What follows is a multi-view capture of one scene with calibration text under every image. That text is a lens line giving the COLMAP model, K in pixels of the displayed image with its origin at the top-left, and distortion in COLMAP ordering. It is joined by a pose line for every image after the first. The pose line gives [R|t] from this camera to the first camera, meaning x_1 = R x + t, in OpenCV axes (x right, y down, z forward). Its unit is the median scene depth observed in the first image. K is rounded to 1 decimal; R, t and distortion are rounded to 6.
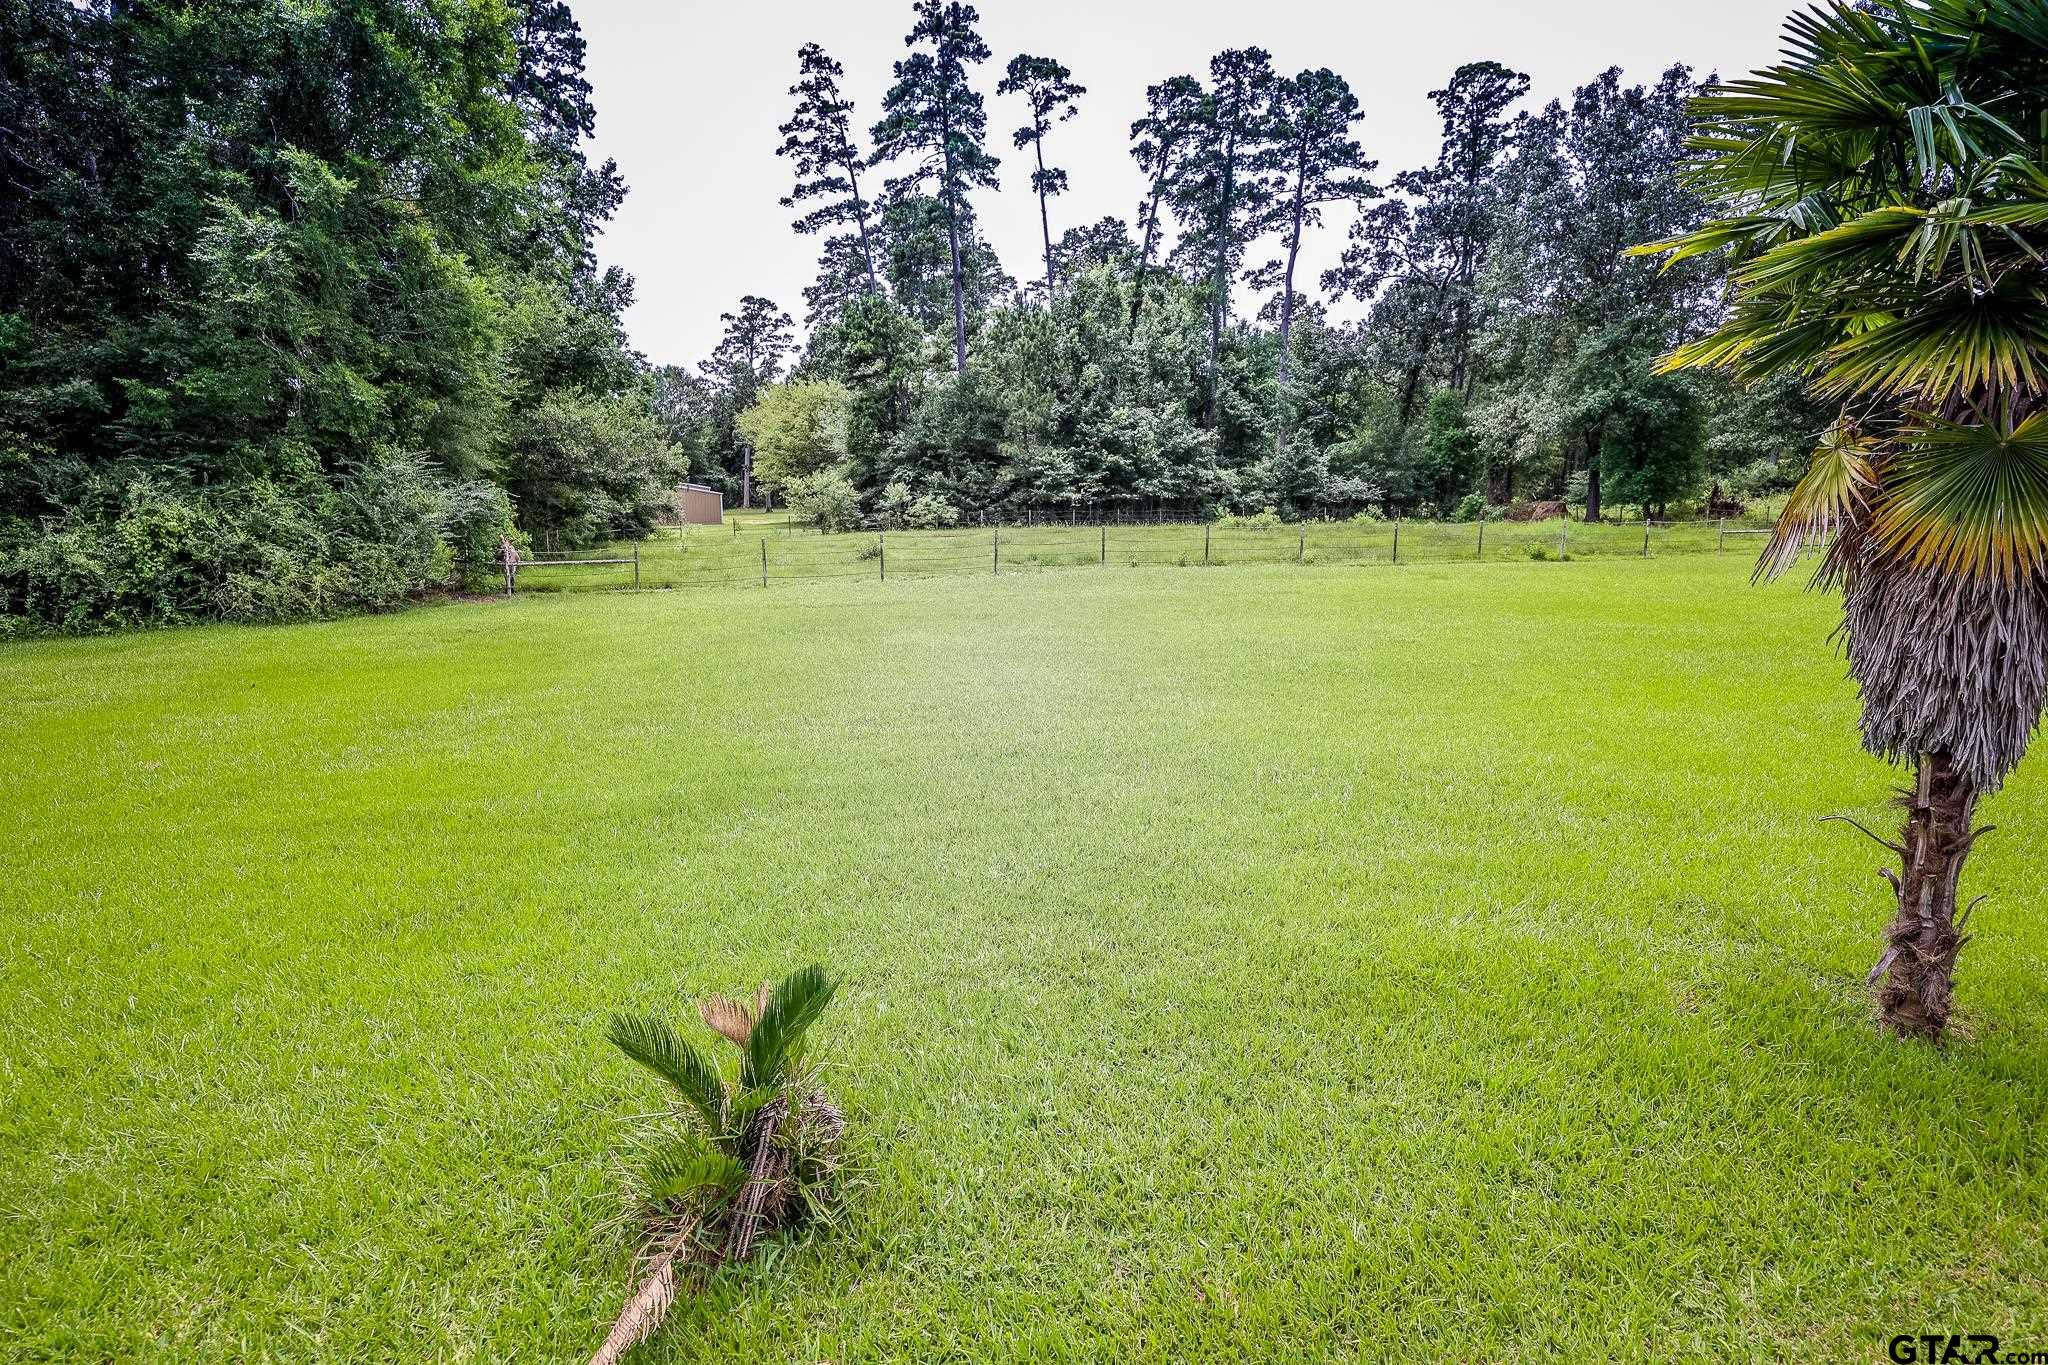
lens RADIAL K [[1075.8, 0, 1015.9], [0, 1075.8, 679.8], [0, 0, 1]] dist [0.003446, 0.000218]
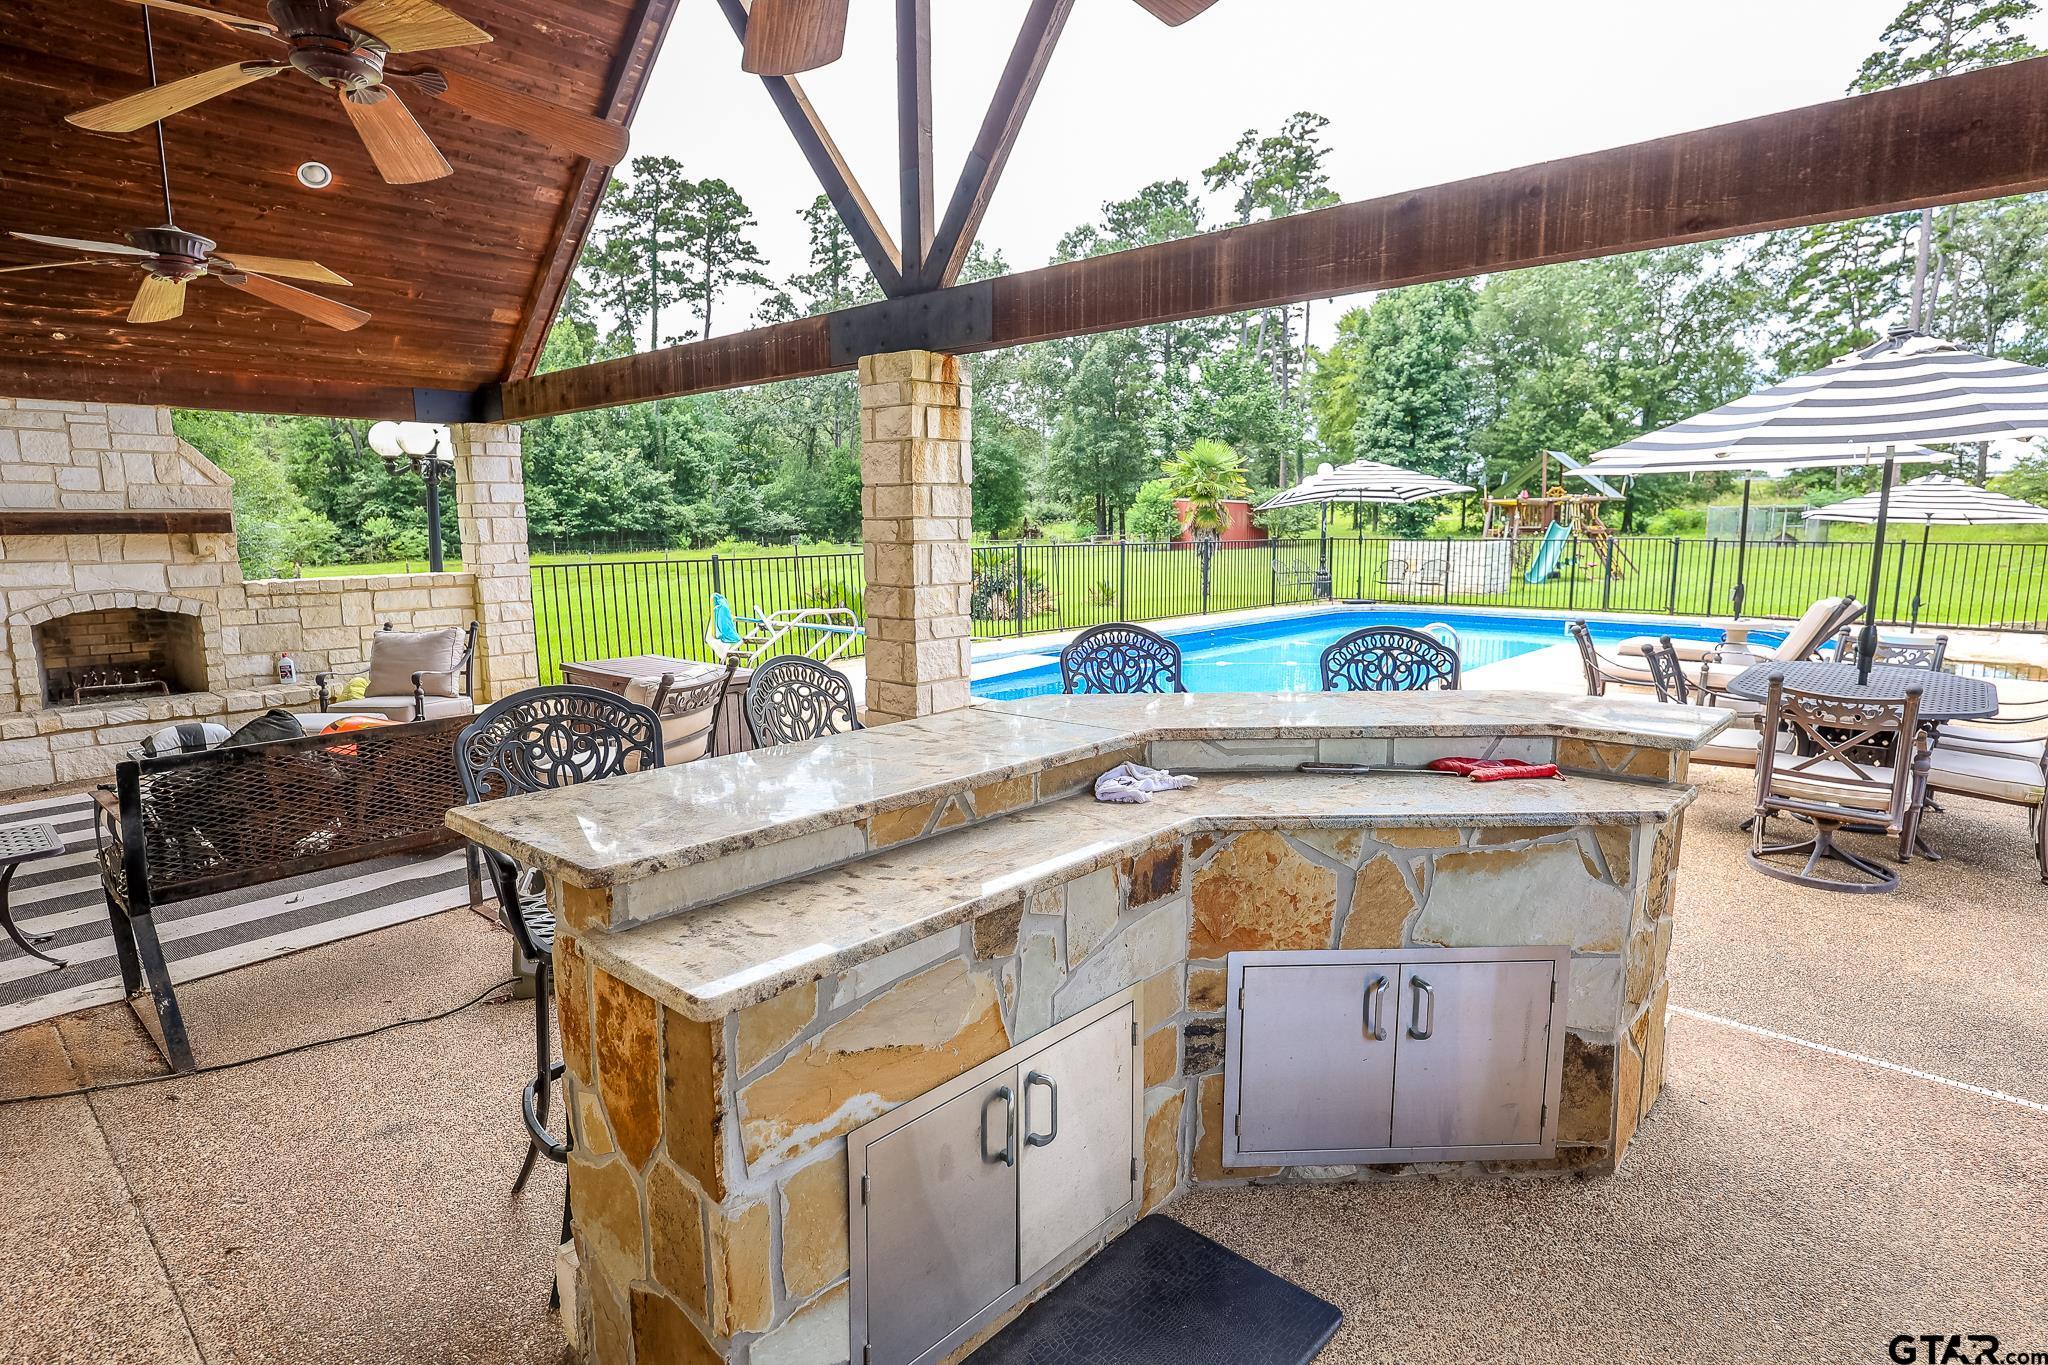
lens RADIAL K [[1075.8, 0, 1022.6], [0, 1075.8, 690.4], [0, 0, 1]] dist [0.003446, 0.000218]
pose [[0.819648, -0.093608, 0.565168, -0.189186], [0.106045, 0.994302, 0.010891, 0.034851], [-0.562967, 0.051006, 0.824904, -0.184405]]
